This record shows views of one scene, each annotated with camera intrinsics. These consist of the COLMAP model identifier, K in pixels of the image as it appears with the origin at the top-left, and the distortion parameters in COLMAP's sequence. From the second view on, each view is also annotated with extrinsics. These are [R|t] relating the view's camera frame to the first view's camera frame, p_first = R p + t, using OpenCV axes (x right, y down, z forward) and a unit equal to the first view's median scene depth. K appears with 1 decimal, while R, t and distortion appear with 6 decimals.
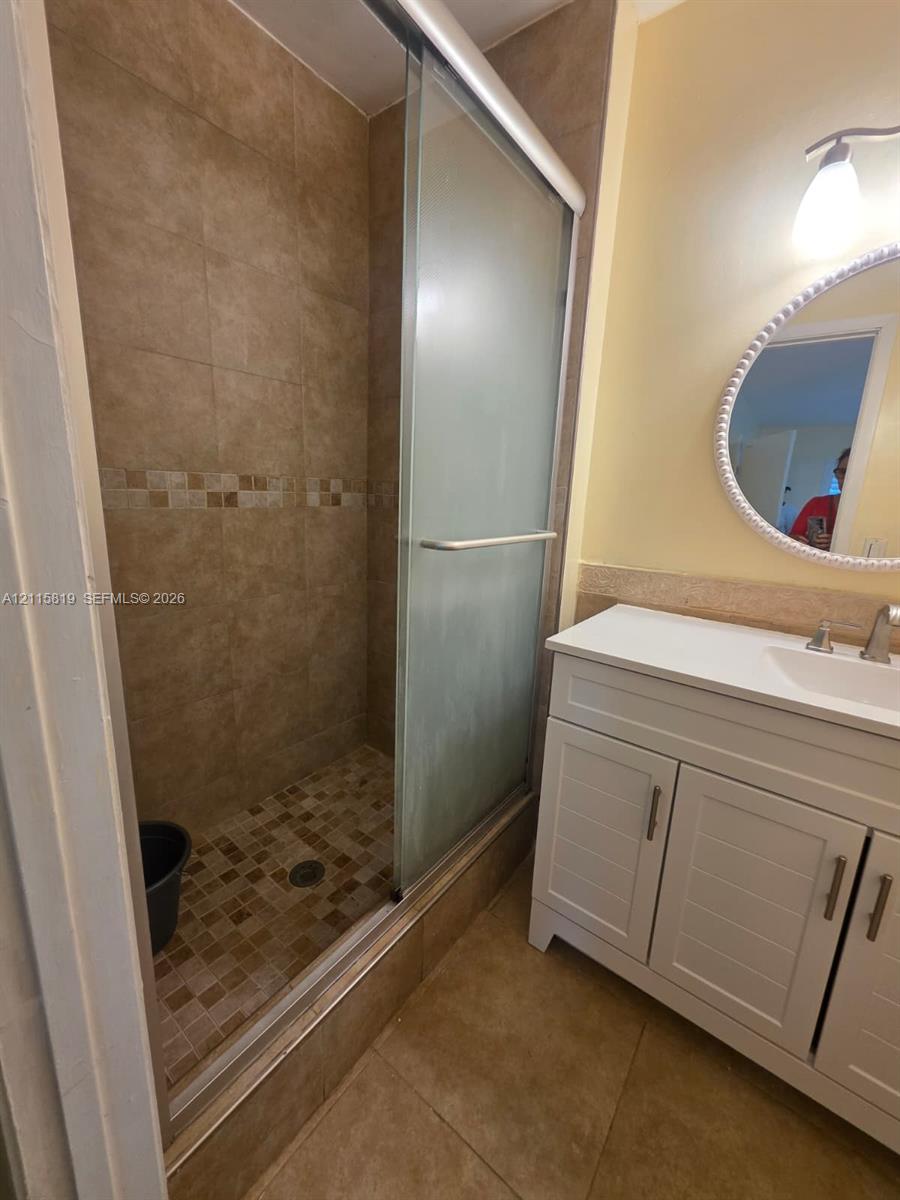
lens RADIAL K [[477.7, 0, 456.8], [0, 477.7, 592.5], [0, 0, 1]] dist [0.002090, 0.000280]
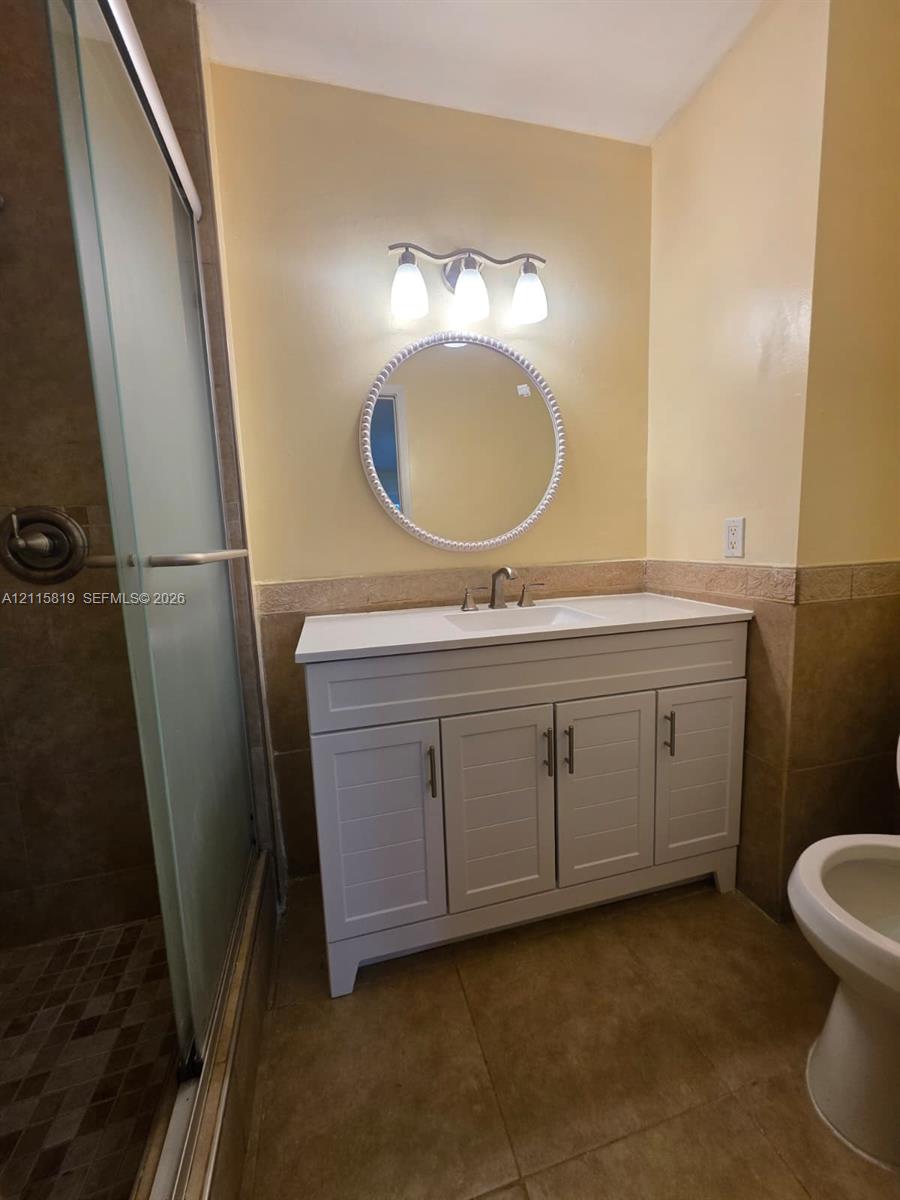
lens RADIAL K [[477.7, 0, 456.8], [0, 477.7, 592.5], [0, 0, 1]] dist [0.002090, 0.000280]
pose [[0.613614, -0.159252, 0.773380, -0.309872], [0.227967, 0.973472, 0.019581, 0.033937], [-0.755982, 0.164290, 0.633640, 0.148568]]
